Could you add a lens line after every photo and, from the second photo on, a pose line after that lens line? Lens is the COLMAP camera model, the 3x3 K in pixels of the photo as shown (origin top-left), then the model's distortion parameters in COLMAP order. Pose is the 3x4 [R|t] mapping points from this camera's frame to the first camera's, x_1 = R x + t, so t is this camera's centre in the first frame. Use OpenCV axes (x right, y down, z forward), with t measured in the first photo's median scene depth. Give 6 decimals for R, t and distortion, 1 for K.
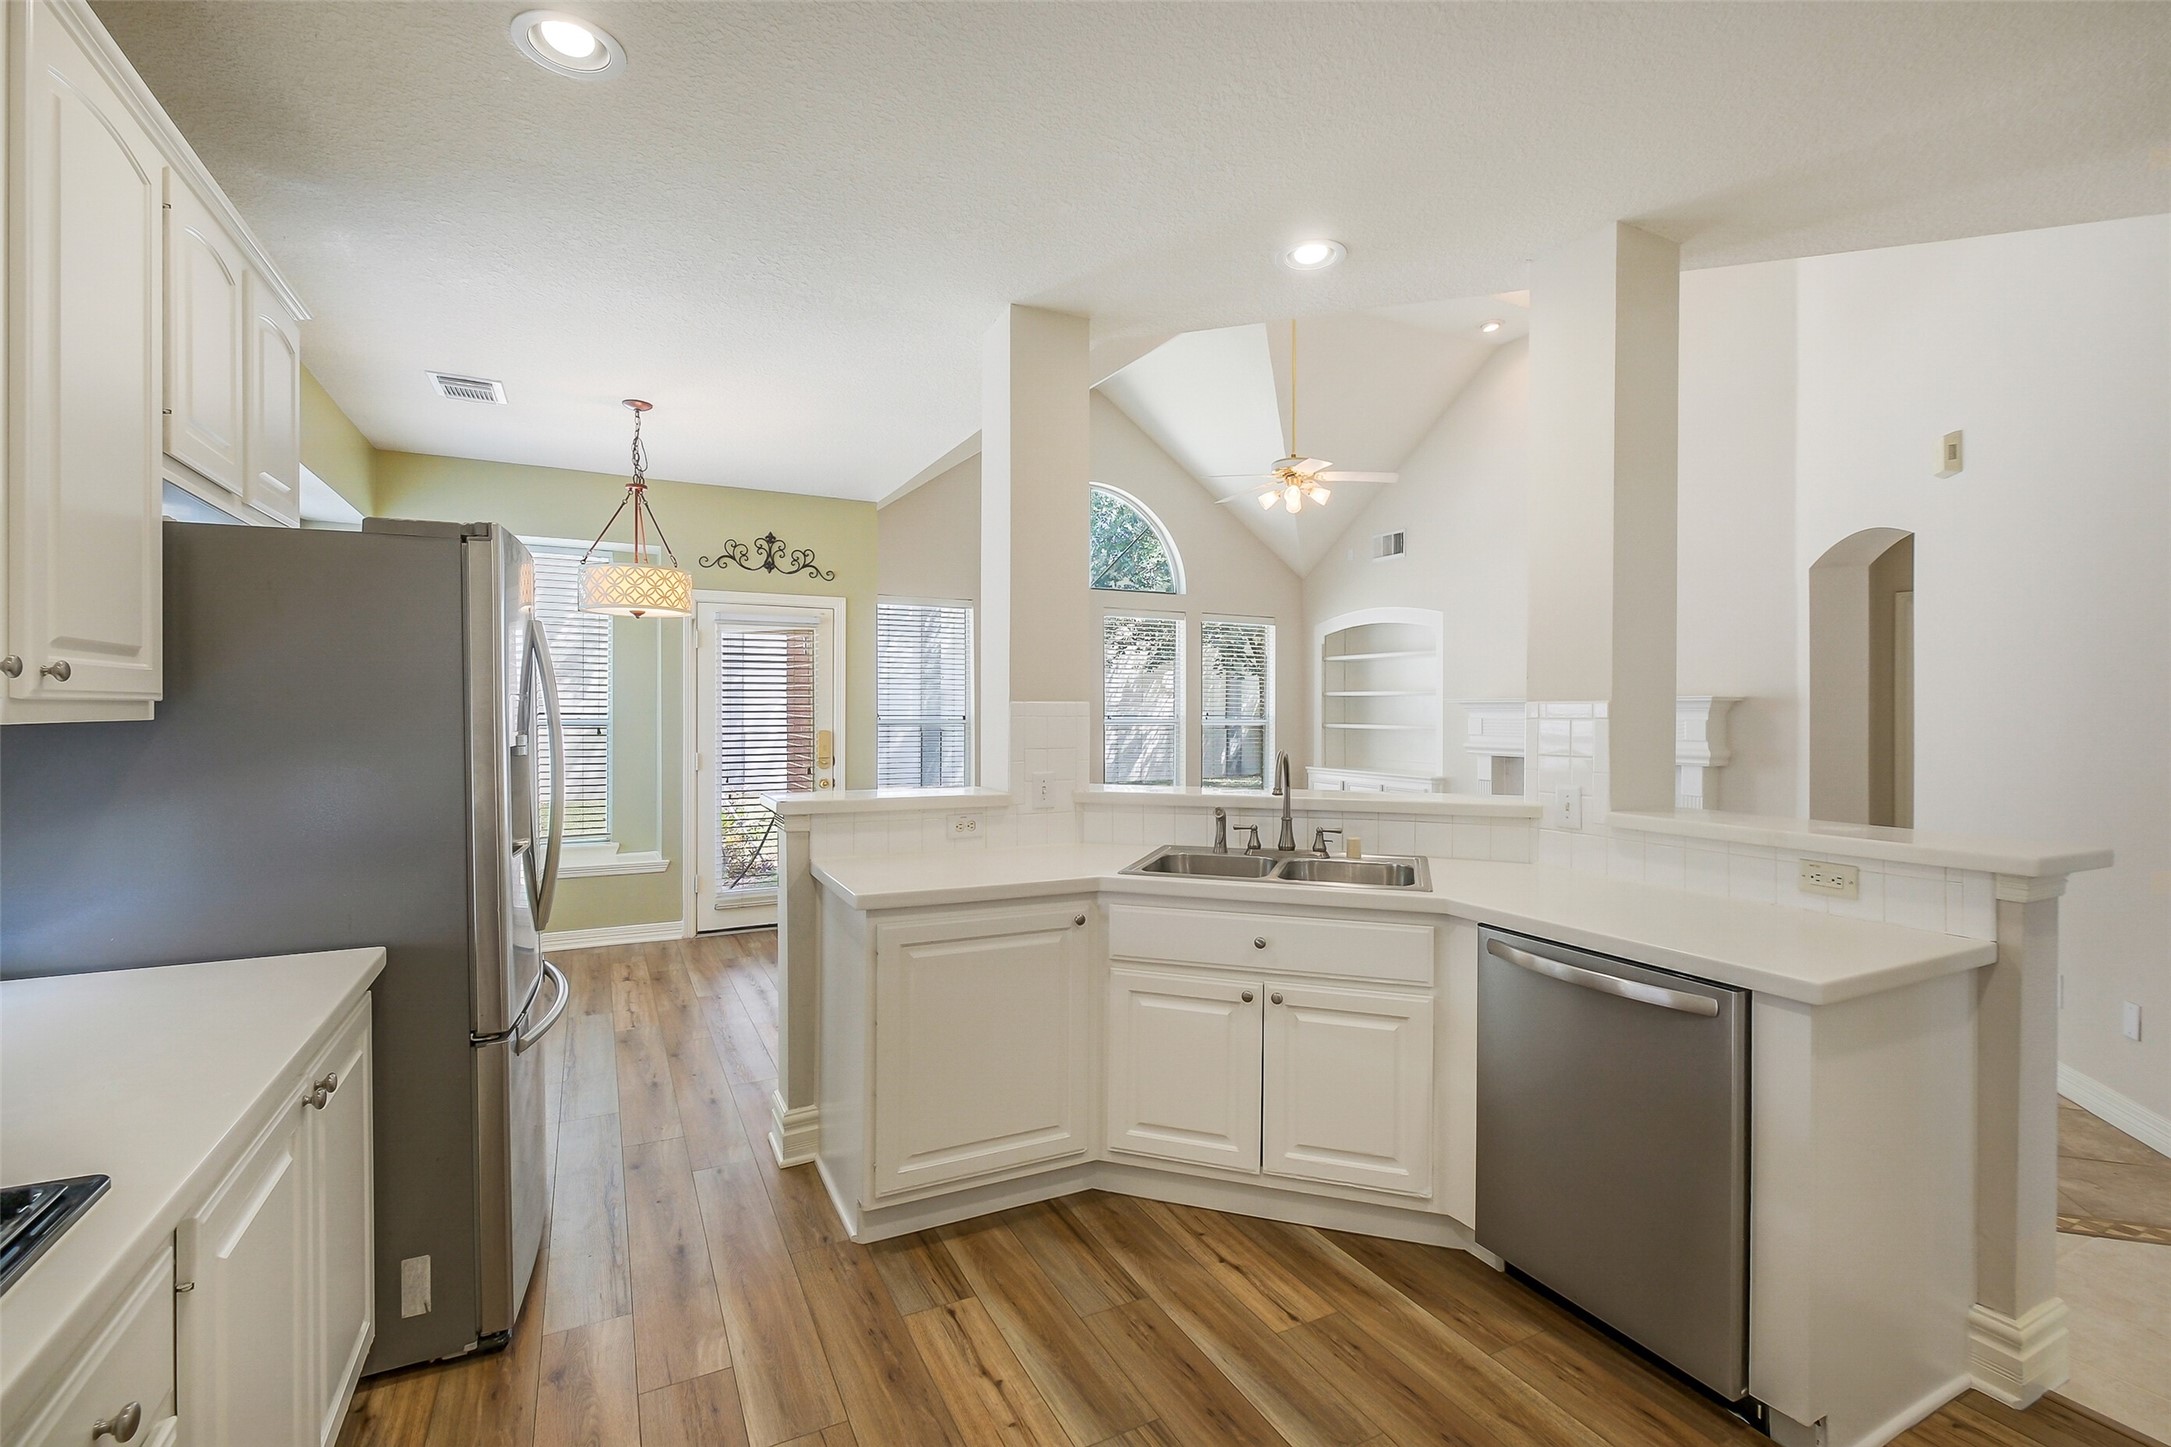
lens RADIAL K [[976.6, 0, 1106.0], [0, 976.6, 716.6], [0, 0, 1]] dist [-0.003373, 0.001180]
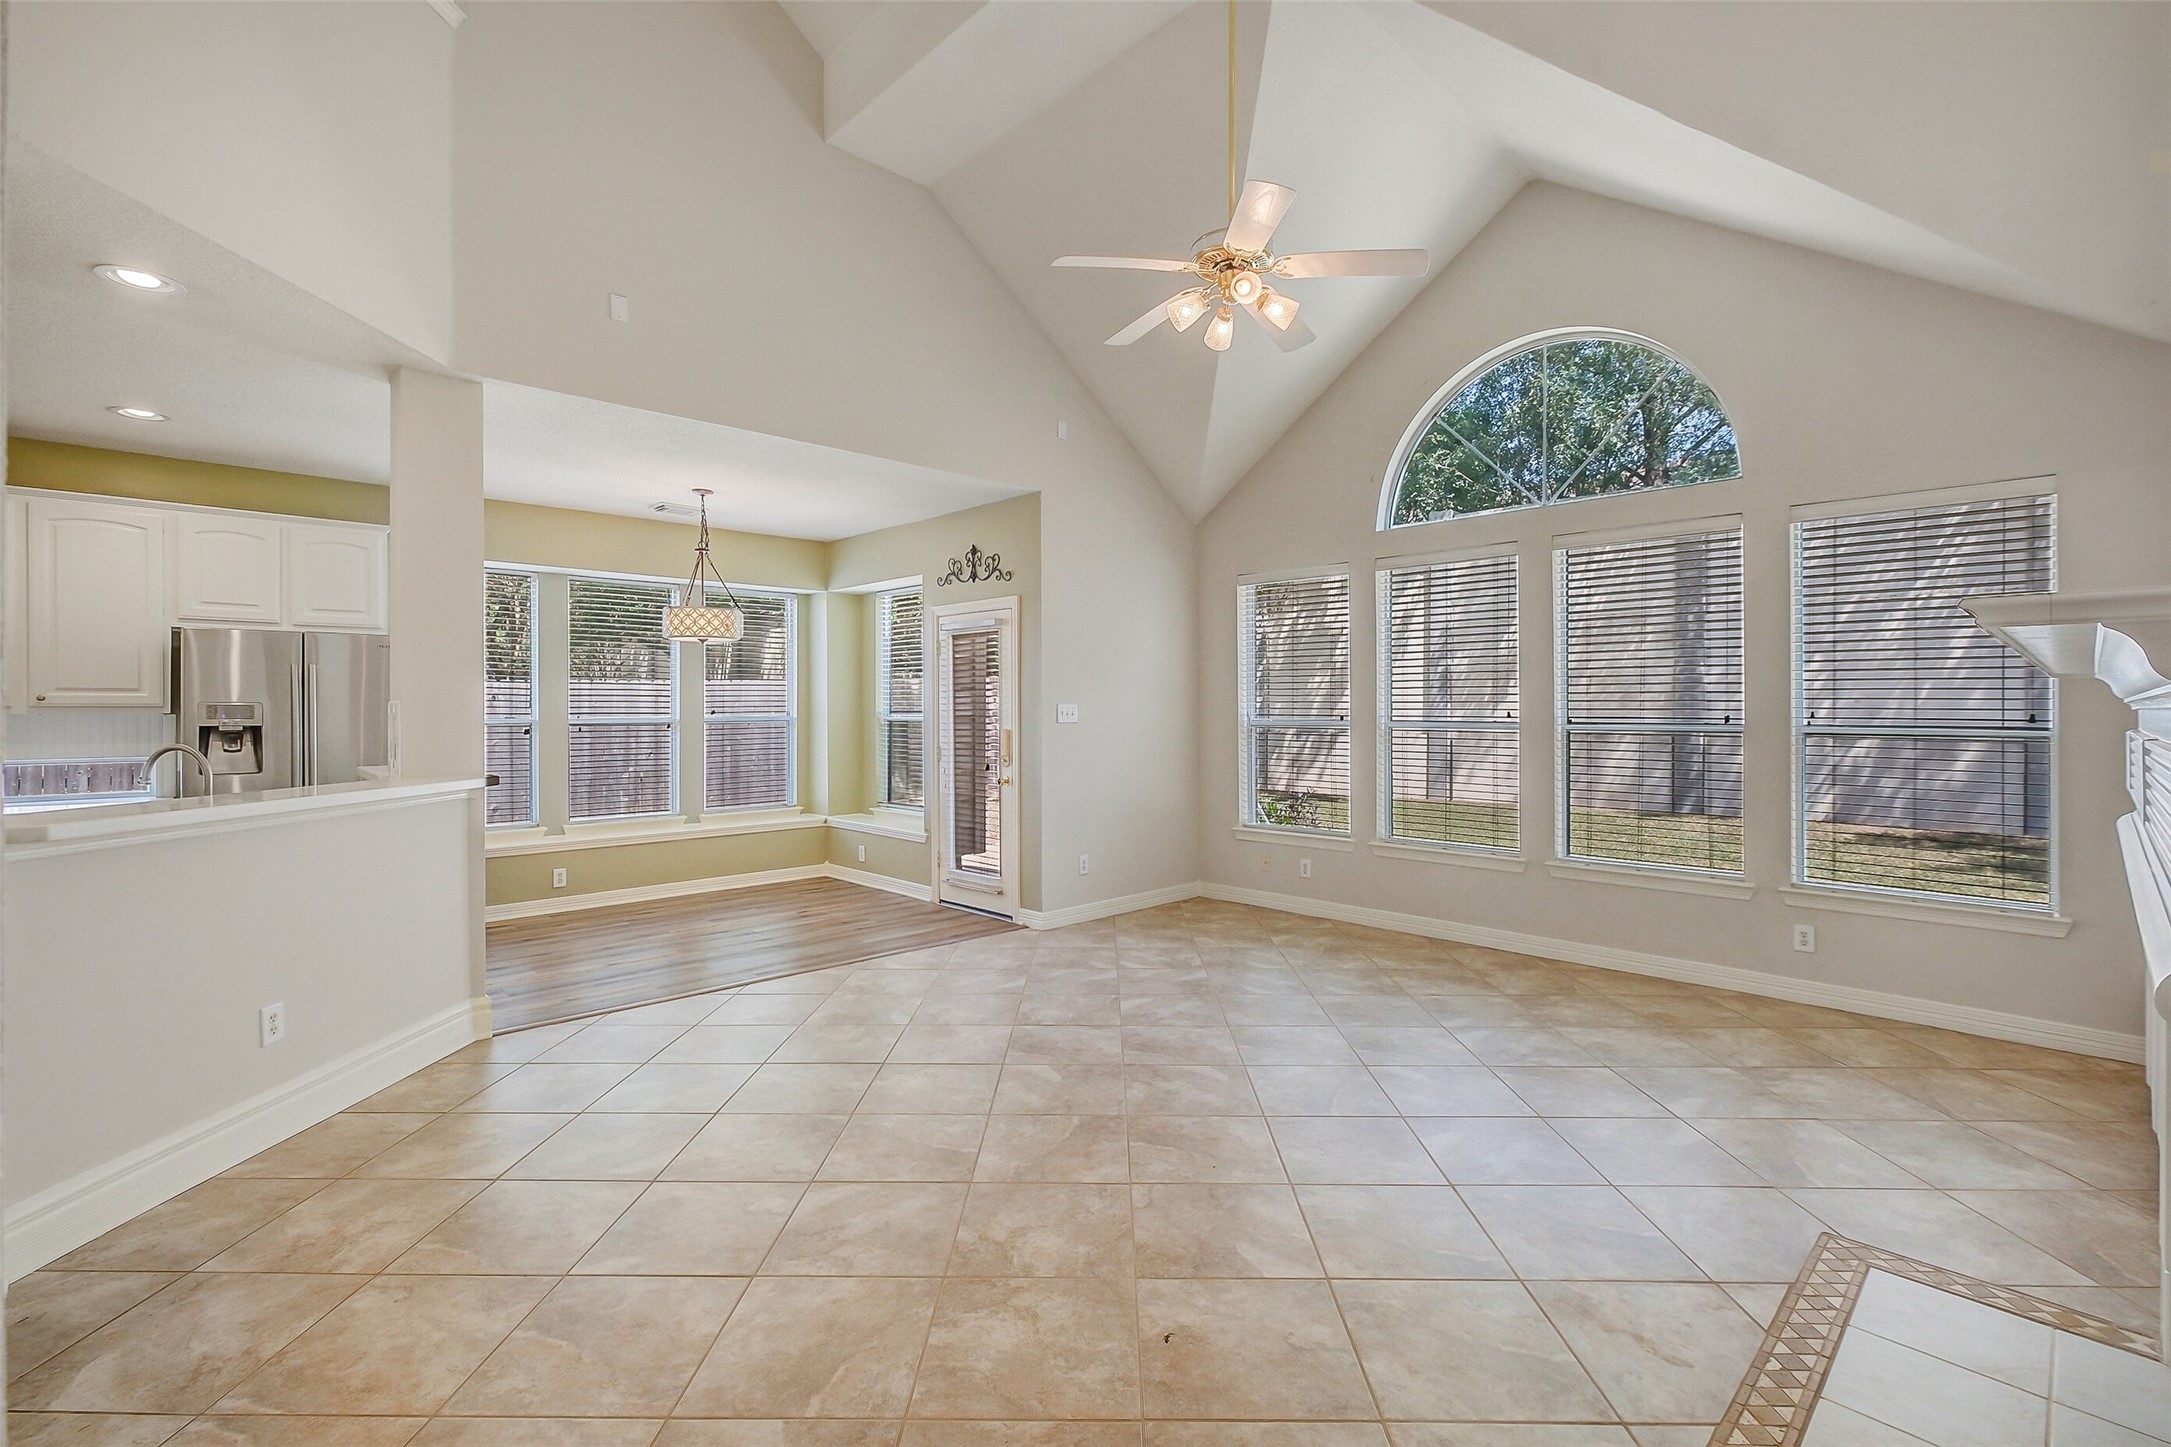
lens RADIAL K [[976.6, 0, 1092.0], [0, 976.6, 724.7], [0, 0, 1]] dist [-0.003373, 0.001180]
pose [[0.270882, 0.012096, -0.962537, 0.733505], [-0.005199, 0.999925, 0.011103, -0.002481], [0.962598, 0.001997, 0.270925, 0.833554]]
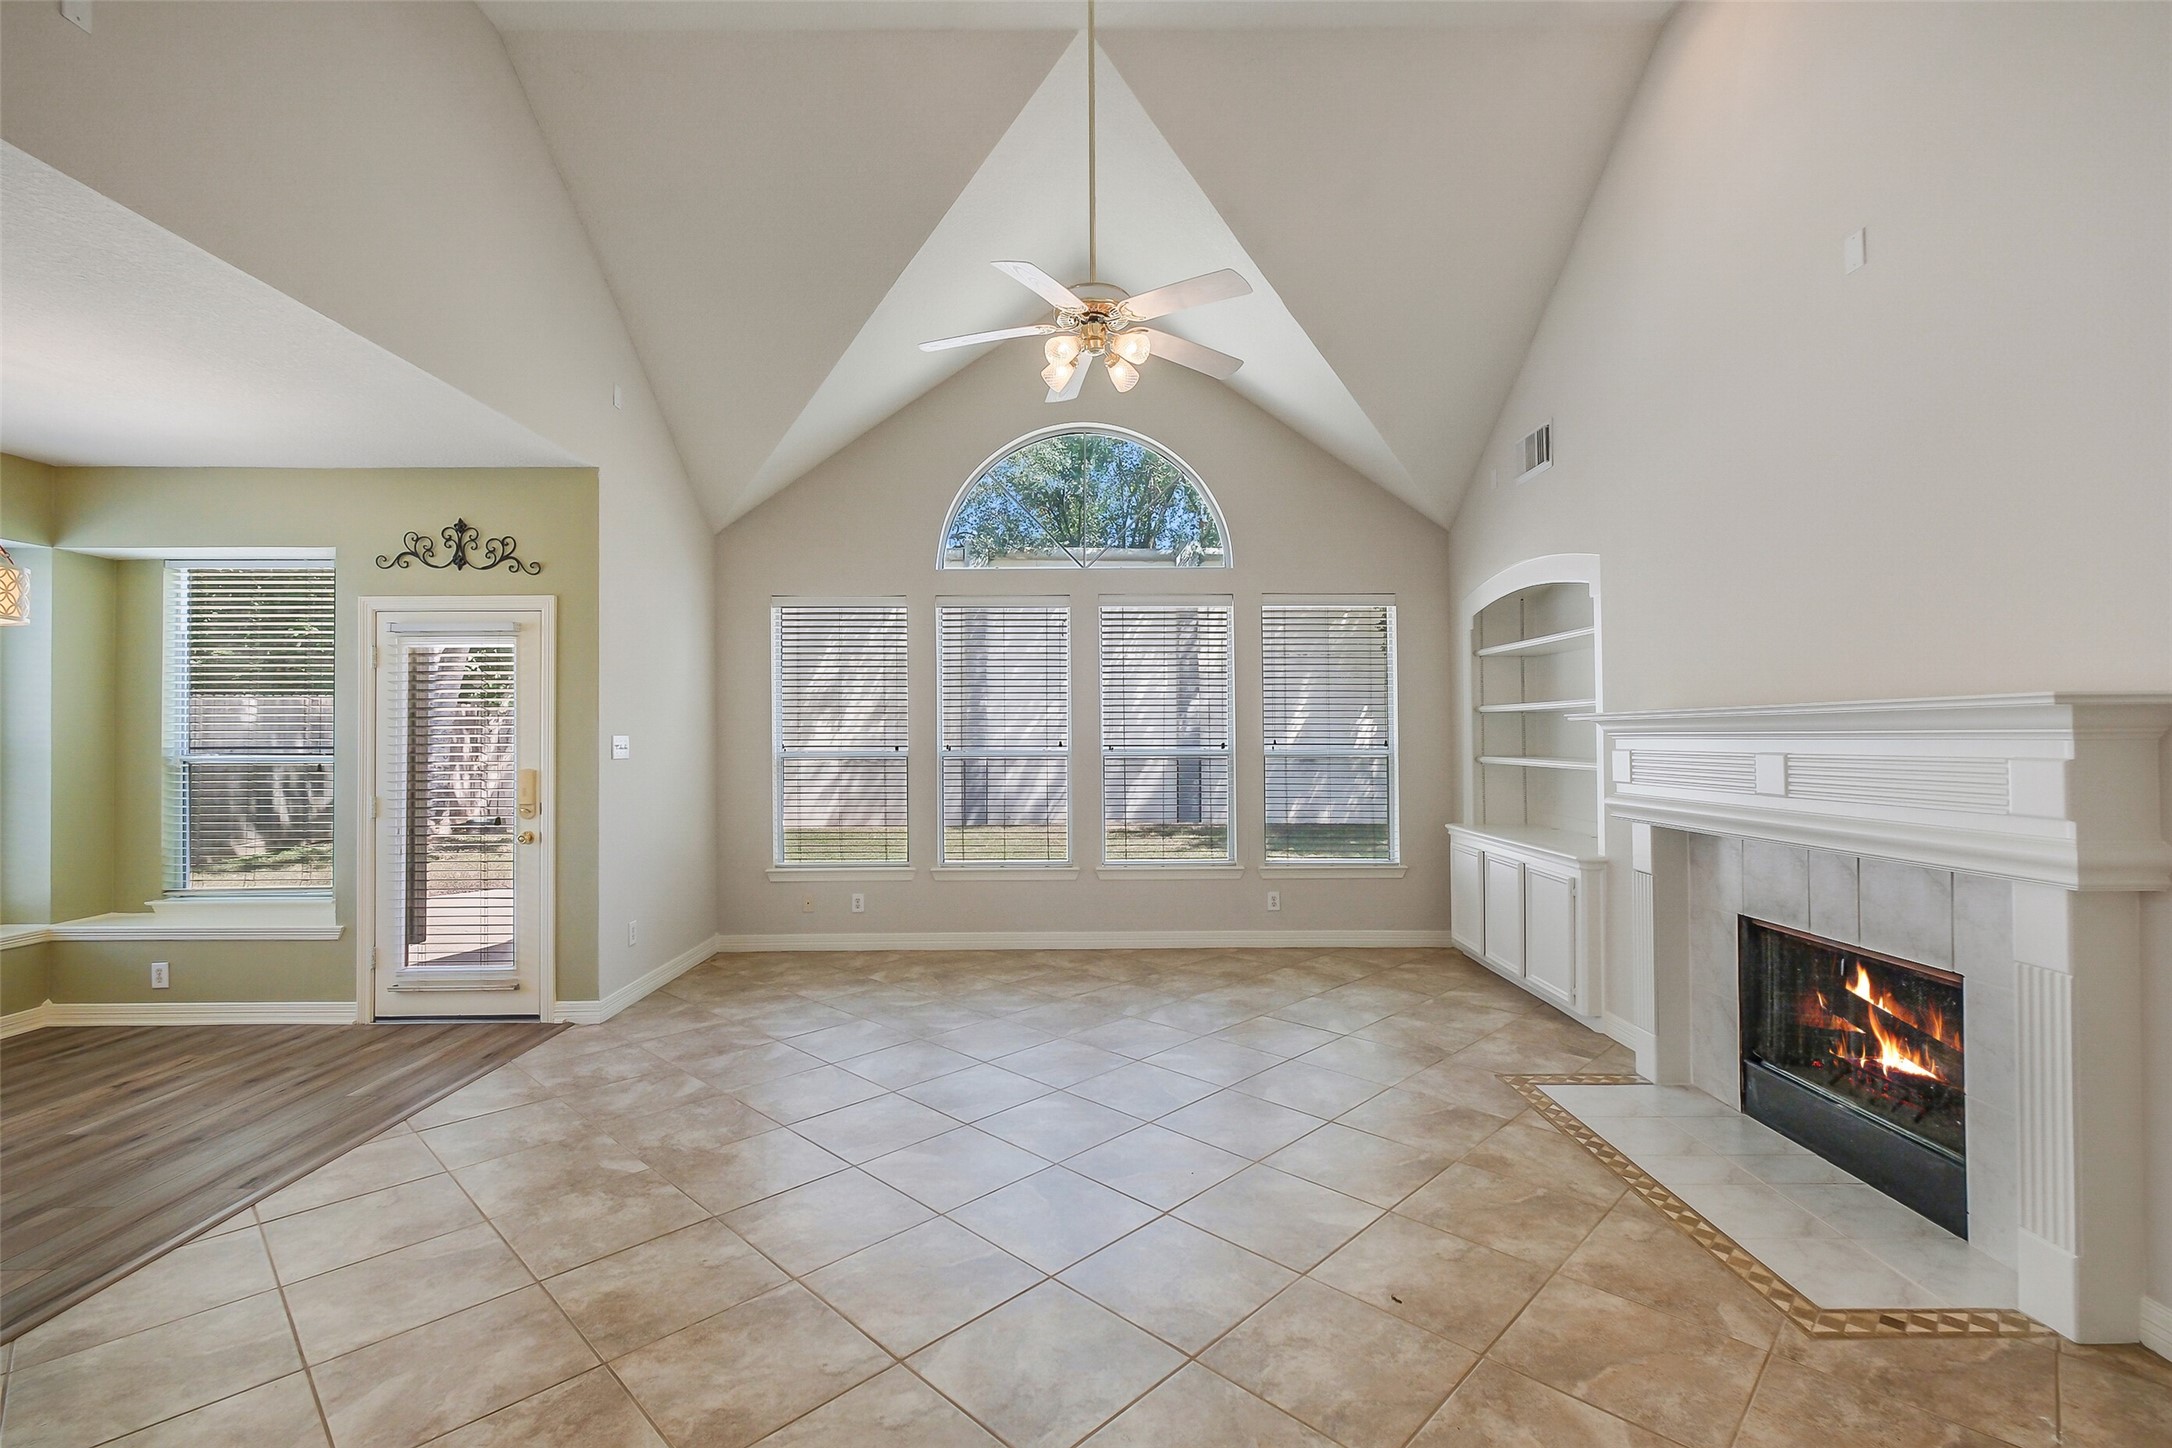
lens RADIAL K [[977.0, 0, 1100.9], [0, 977.0, 717.2], [0, 0, 1]] dist [-0.003373, 0.001180]
pose [[0.887402, -0.016526, -0.460700, 0.481293], [0.005280, 0.999656, -0.025689, -0.004477], [0.460967, 0.020364, 0.887184, 0.538932]]
